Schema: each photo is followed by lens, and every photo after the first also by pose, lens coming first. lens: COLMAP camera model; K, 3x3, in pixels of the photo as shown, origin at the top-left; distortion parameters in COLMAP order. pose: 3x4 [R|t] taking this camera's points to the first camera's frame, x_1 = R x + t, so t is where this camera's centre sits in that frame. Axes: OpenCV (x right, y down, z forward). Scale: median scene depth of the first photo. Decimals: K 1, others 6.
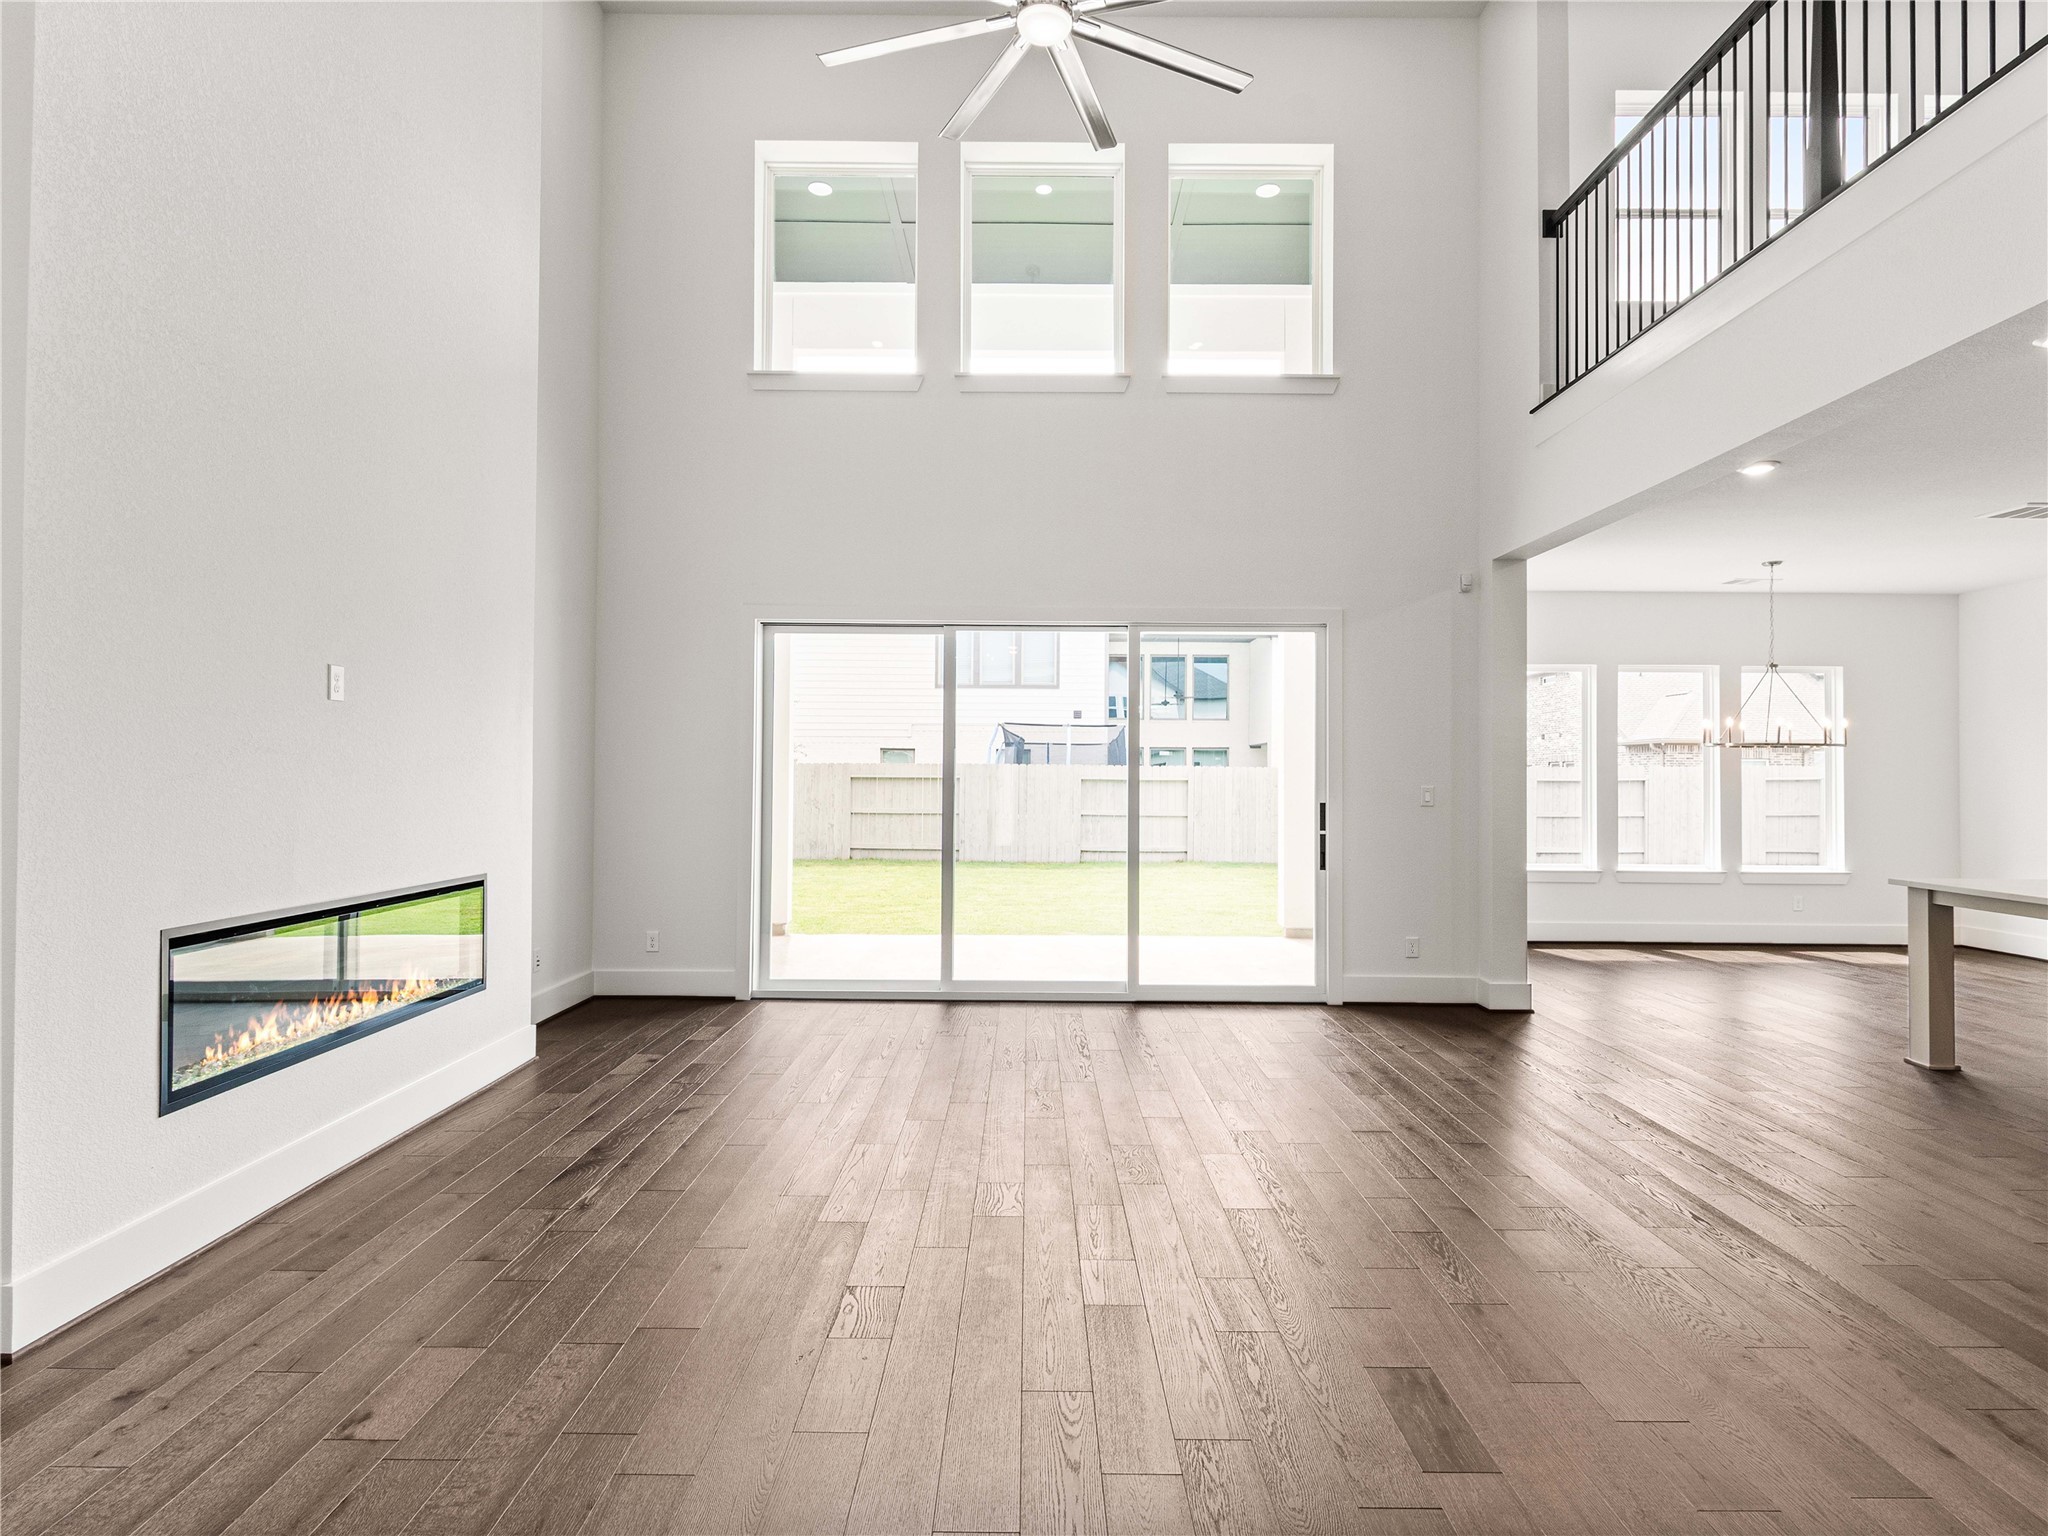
lens RADIAL K [[1119.1, 0, 1024.0], [0, 1119.1, 768.0], [0, 0, 1]] dist [0.000030, -0.000234]
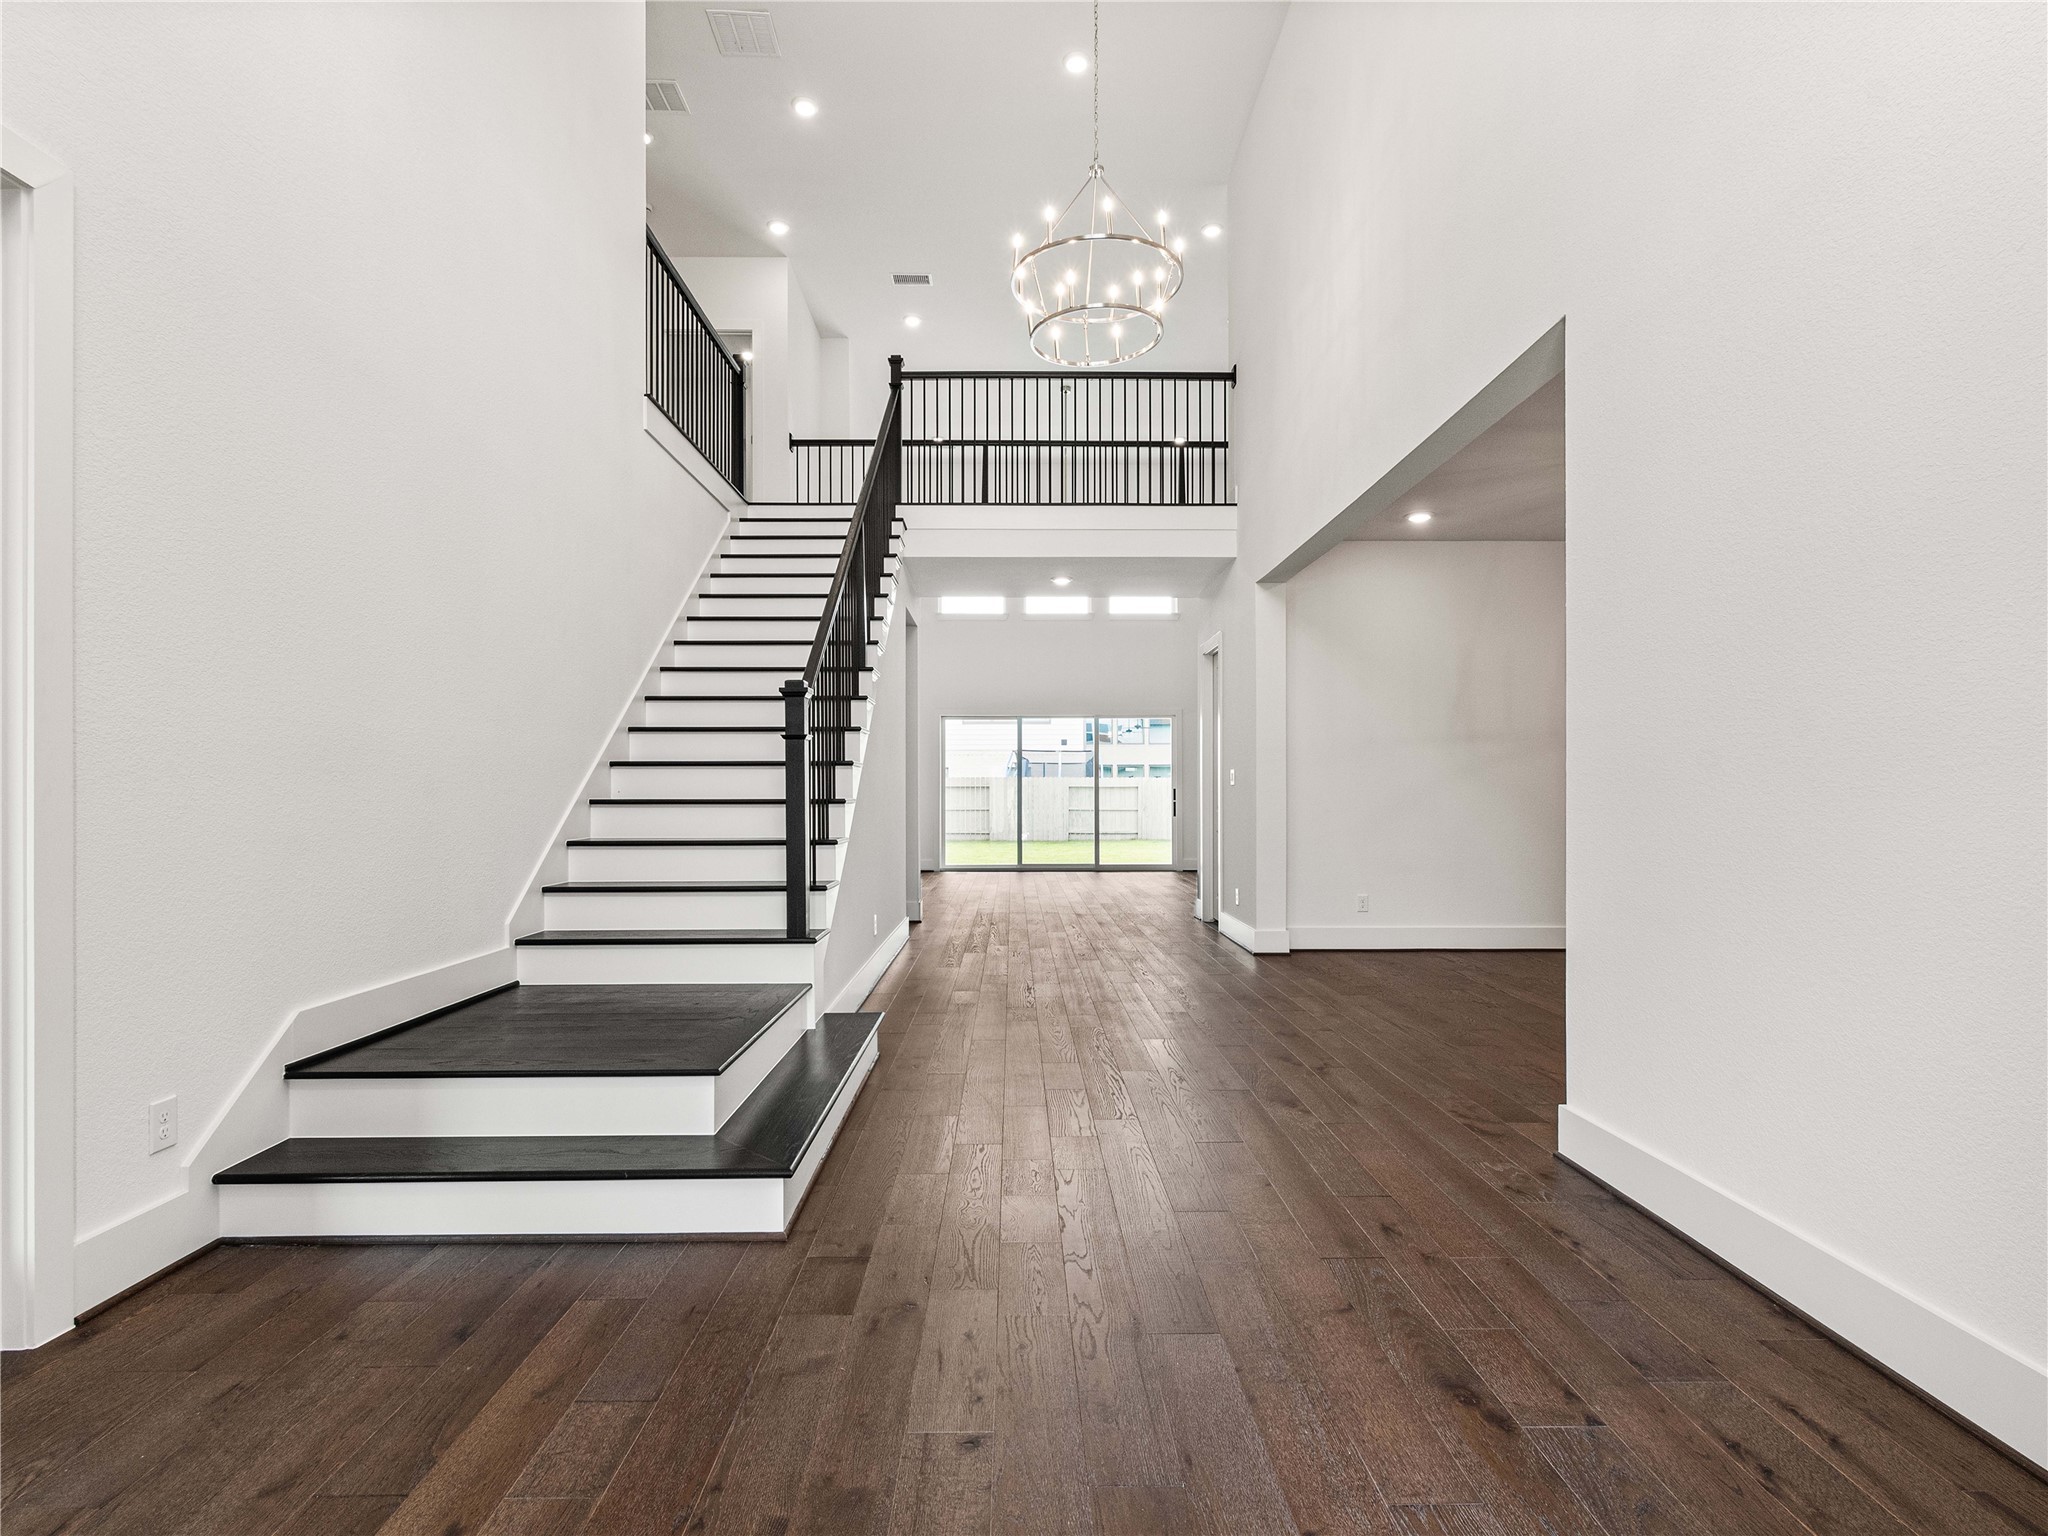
lens RADIAL K [[1051.4, 0, 1015.7], [0, 1051.4, 802.7], [0, 0, 1]] dist [0.000009, -0.002156]
pose [[0.999924, -0.009822, 0.007472, -0.090103], [0.009691, 0.999802, 0.017356, 0.018207], [-0.007641, -0.017282, 0.999821, -1.227198]]
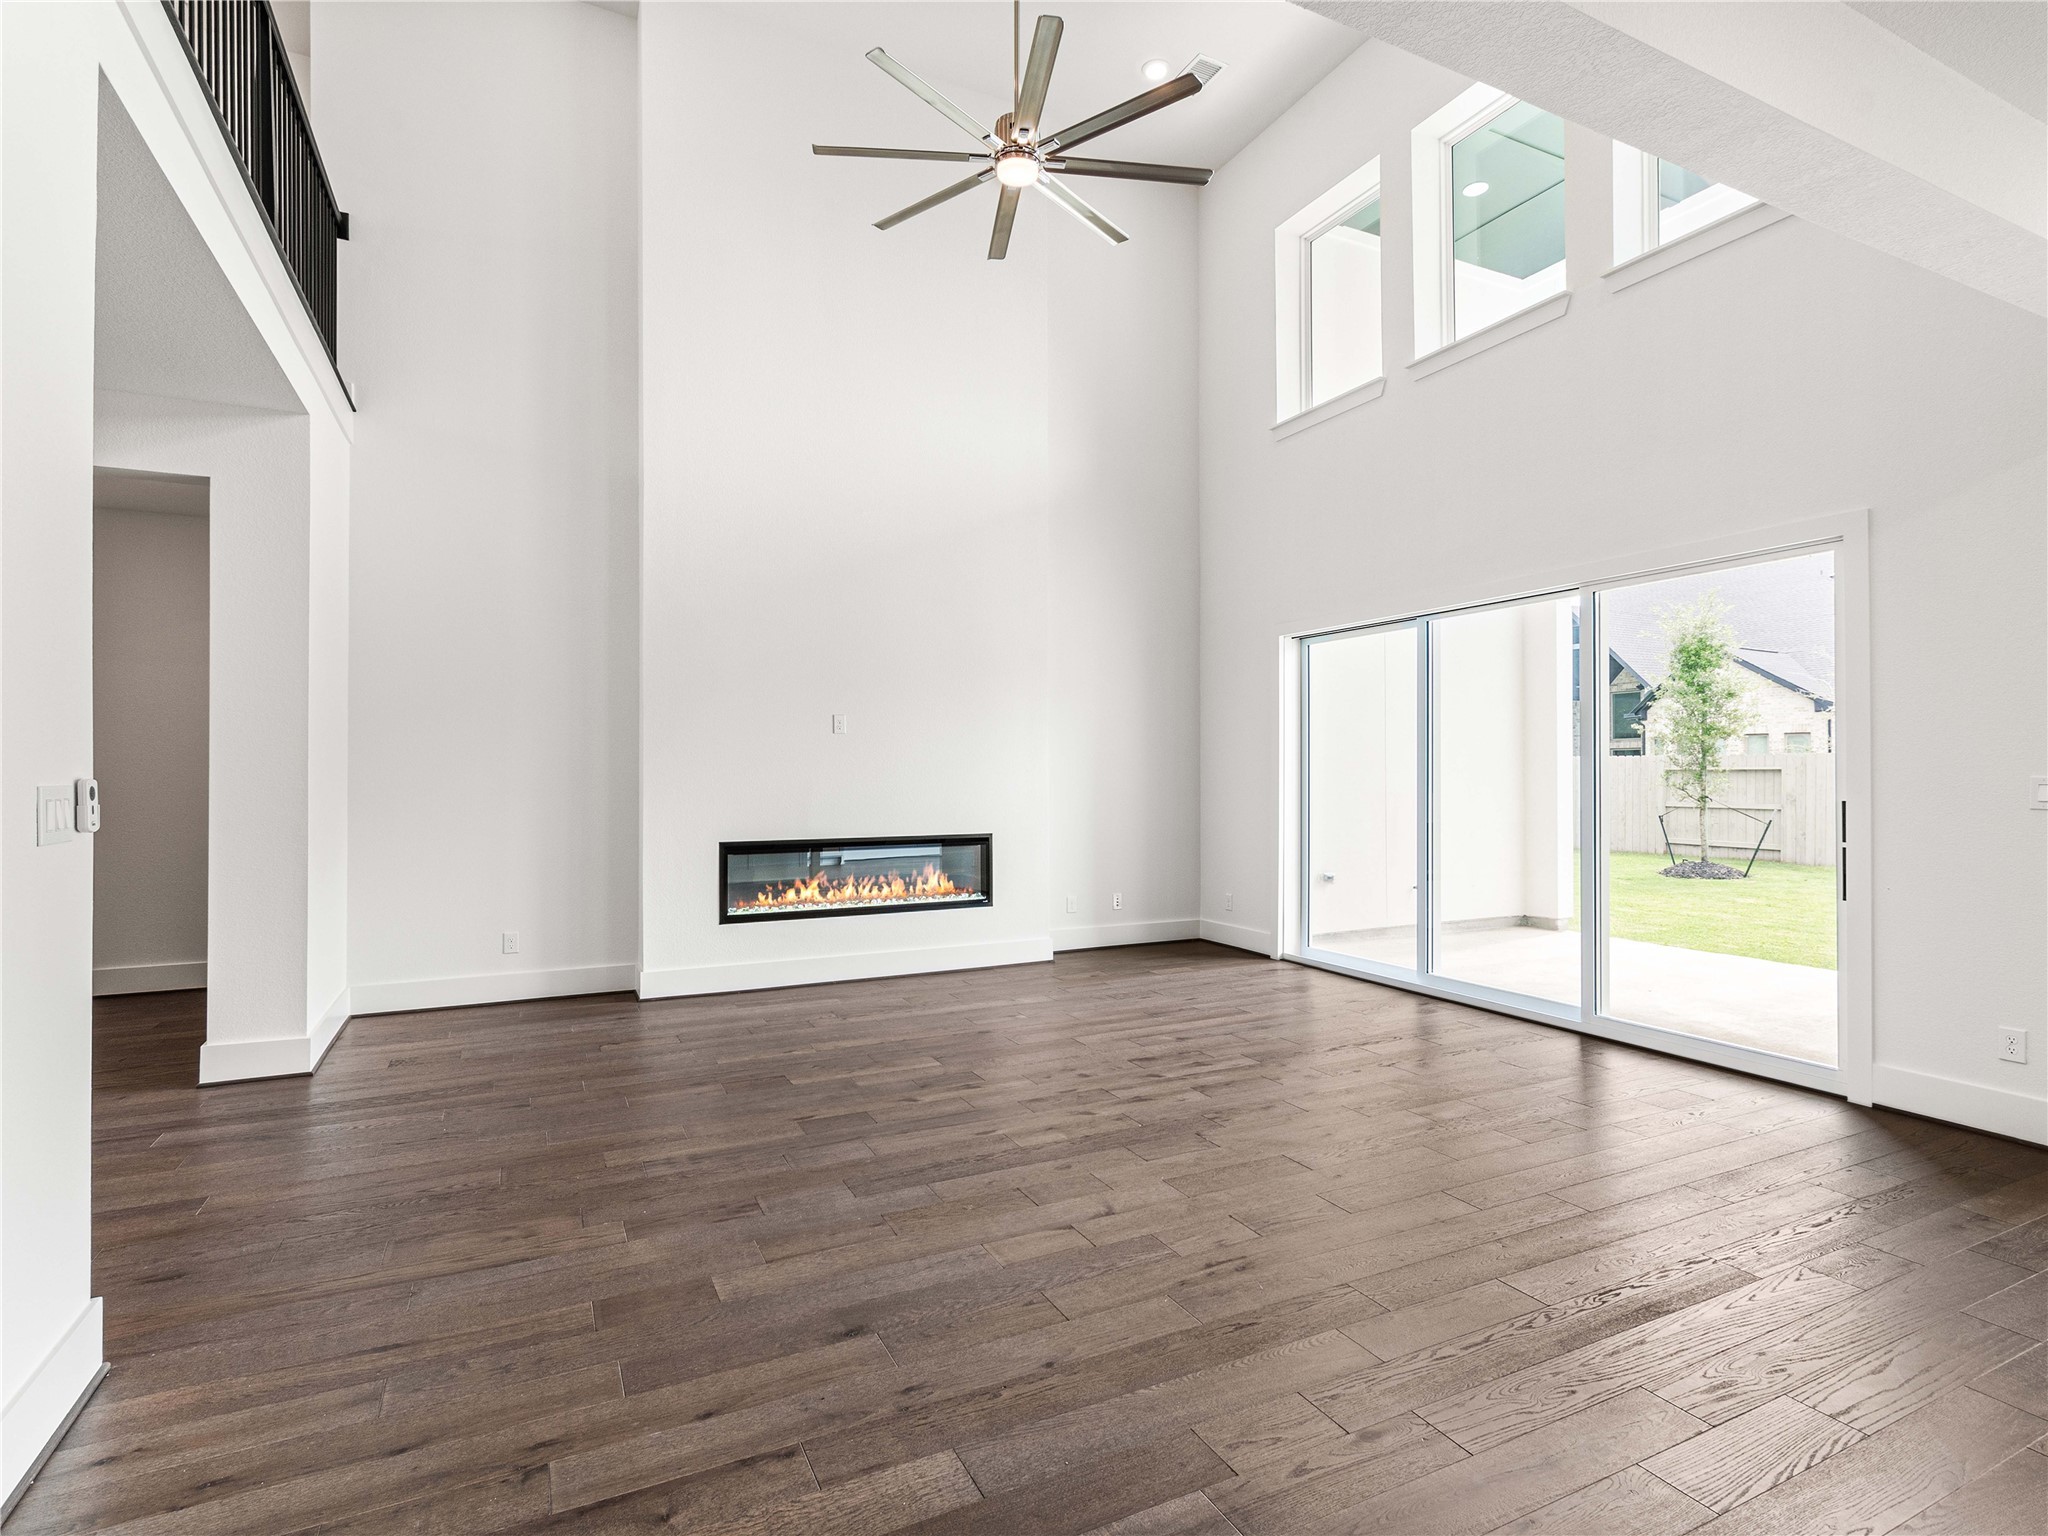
lens RADIAL K [[1021.8, 0, 1024.0], [0, 1021.8, 768.0], [0, 0, 1]] dist [-0.002952, -0.000174]
pose [[0.438266, -0.010362, -0.898786, 0.583624], [0.005926, 0.999945, -0.008639, 0.013214], [0.898826, -0.001540, 0.438303, 0.280696]]
